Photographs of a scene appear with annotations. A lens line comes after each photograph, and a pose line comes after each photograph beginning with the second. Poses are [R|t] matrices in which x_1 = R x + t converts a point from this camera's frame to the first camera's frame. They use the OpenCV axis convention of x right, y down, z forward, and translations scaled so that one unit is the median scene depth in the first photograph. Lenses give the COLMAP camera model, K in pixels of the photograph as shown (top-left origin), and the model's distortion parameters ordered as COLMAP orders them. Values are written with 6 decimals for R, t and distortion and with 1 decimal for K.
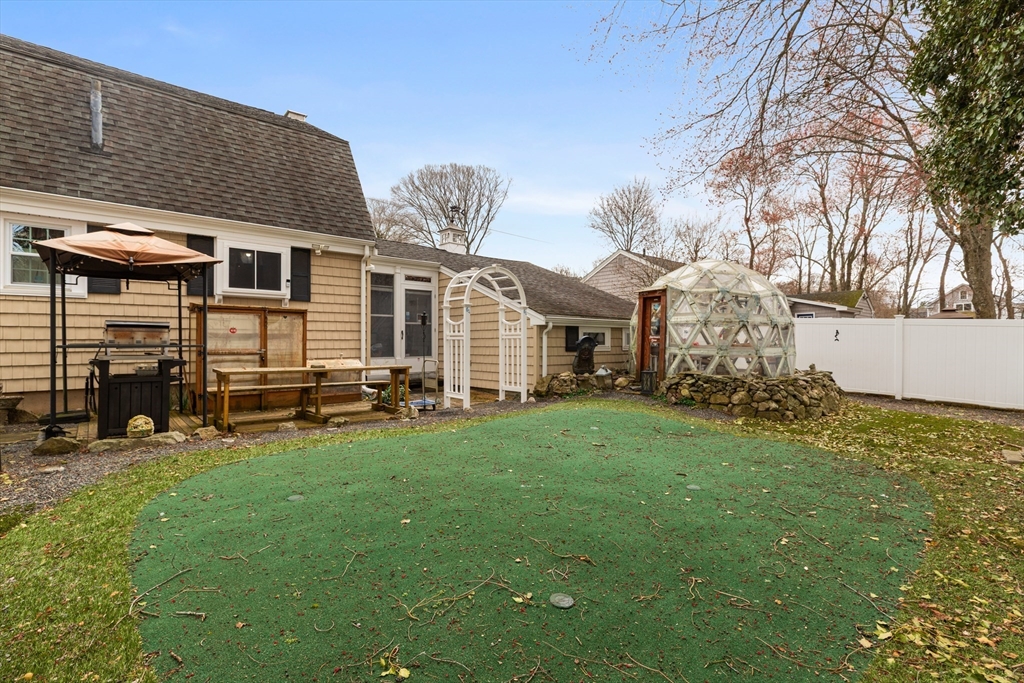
lens RADIAL K [[471.0, 0, 508.3], [0, 471.0, 343.0], [0, 0, 1]] dist [0.002081, 0.000306]
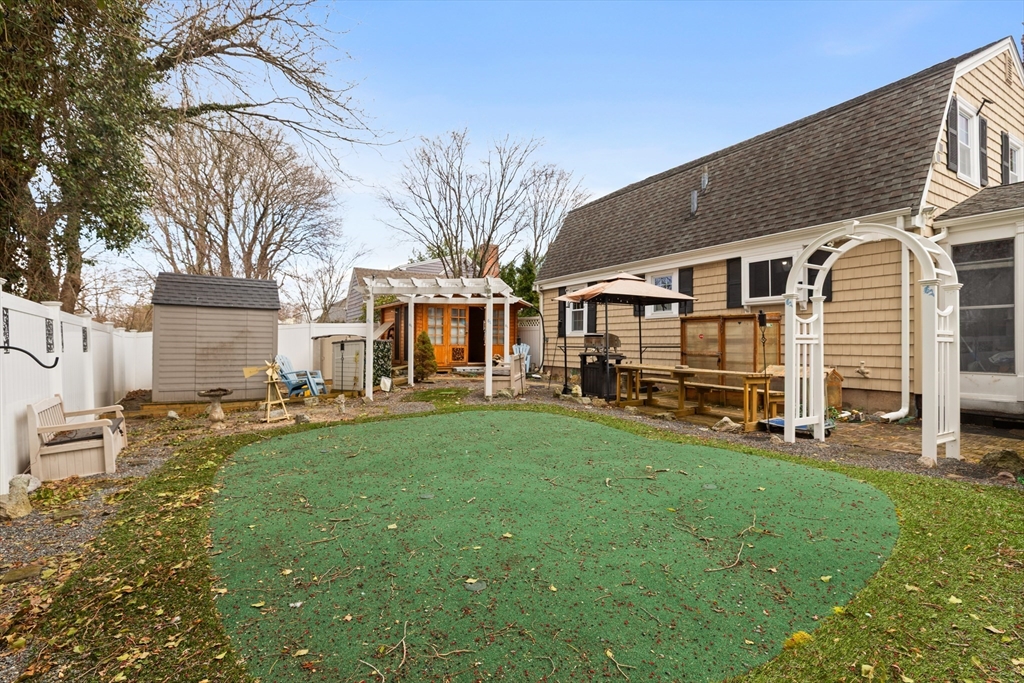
lens RADIAL K [[471.0, 0, 509.2], [0, 471.0, 341.6], [0, 0, 1]] dist [0.002081, 0.000306]
pose [[-0.207445, -0.003525, -0.978240, 0.656614], [-0.011266, 0.999936, -0.001214, -0.005053], [0.978182, 0.010770, -0.207471, 0.686592]]
